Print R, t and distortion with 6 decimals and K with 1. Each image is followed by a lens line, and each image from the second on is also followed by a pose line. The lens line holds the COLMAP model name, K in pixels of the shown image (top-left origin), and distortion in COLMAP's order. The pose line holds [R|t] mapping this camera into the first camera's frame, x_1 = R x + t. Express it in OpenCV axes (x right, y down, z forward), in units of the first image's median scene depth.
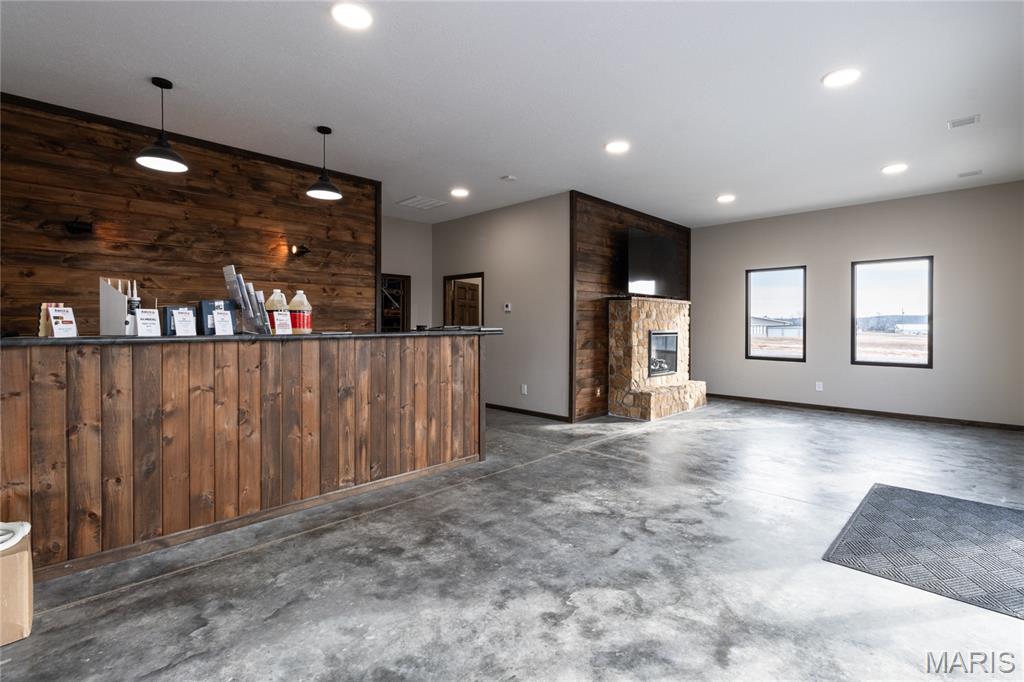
lens RADIAL K [[477.8, 0, 527.9], [0, 477.8, 326.0], [0, 0, 1]] dist [-0.002935, 0.001186]
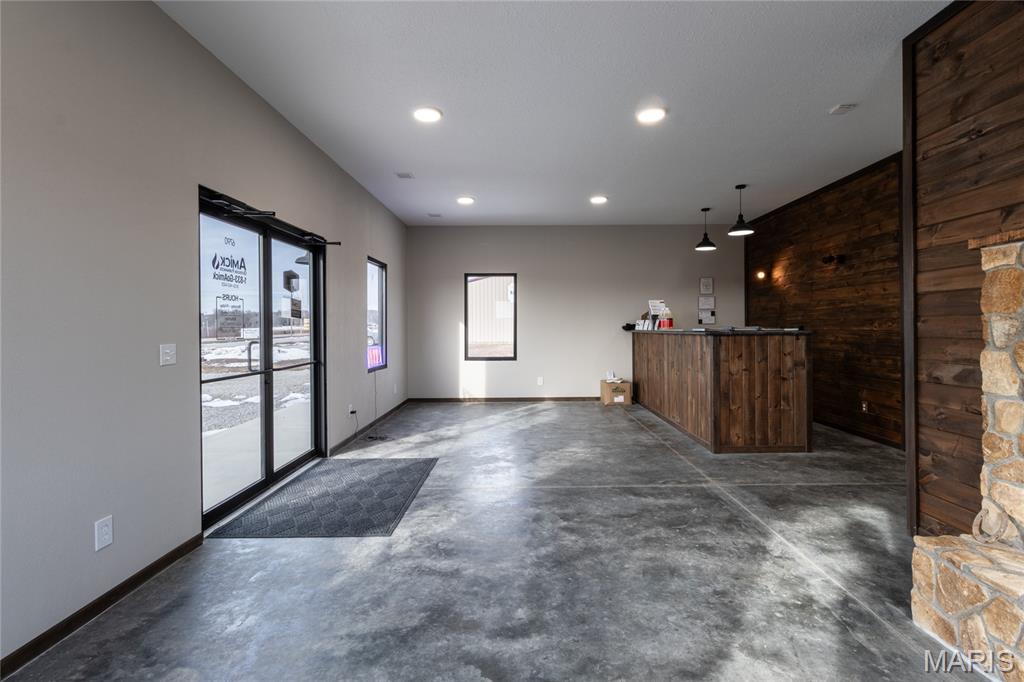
lens RADIAL K [[477.8, 0, 516.2], [0, 477.8, 328.4], [0, 0, 1]] dist [-0.002935, 0.001186]
pose [[-0.732198, 0.007805, -0.681047, 1.229612], [0.003652, 0.999965, 0.007534, -0.008383], [0.681082, 0.003029, -0.732201, 1.909667]]
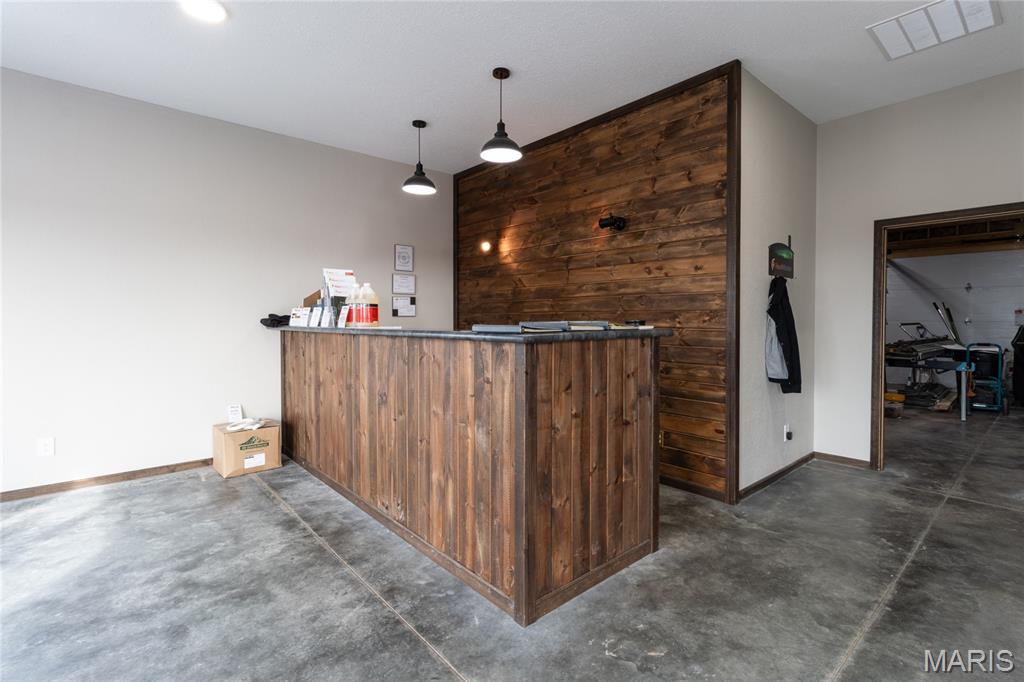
lens RADIAL K [[477.8, 0, 523.7], [0, 477.8, 328.2], [0, 0, 1]] dist [-0.002935, 0.001186]
pose [[-0.080729, 0.018687, -0.996561, 0.443972], [-0.005664, 0.999799, 0.019207, -0.003223], [0.996720, 0.007195, -0.080607, 1.334318]]
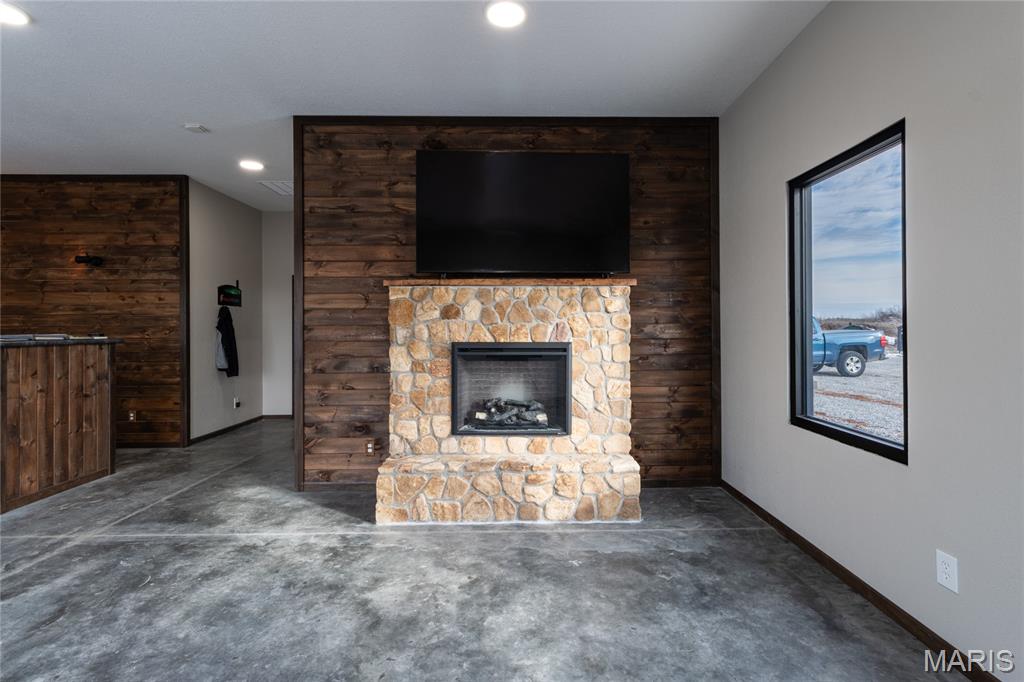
lens RADIAL K [[477.8, 0, 528.8], [0, 477.8, 328.4], [0, 0, 1]] dist [-0.002935, 0.001186]
pose [[0.706862, -0.006398, -0.707322, 1.318985], [0.000870, 0.999966, -0.008176, -0.004614], [0.707351, 0.005164, 0.706844, 1.369690]]
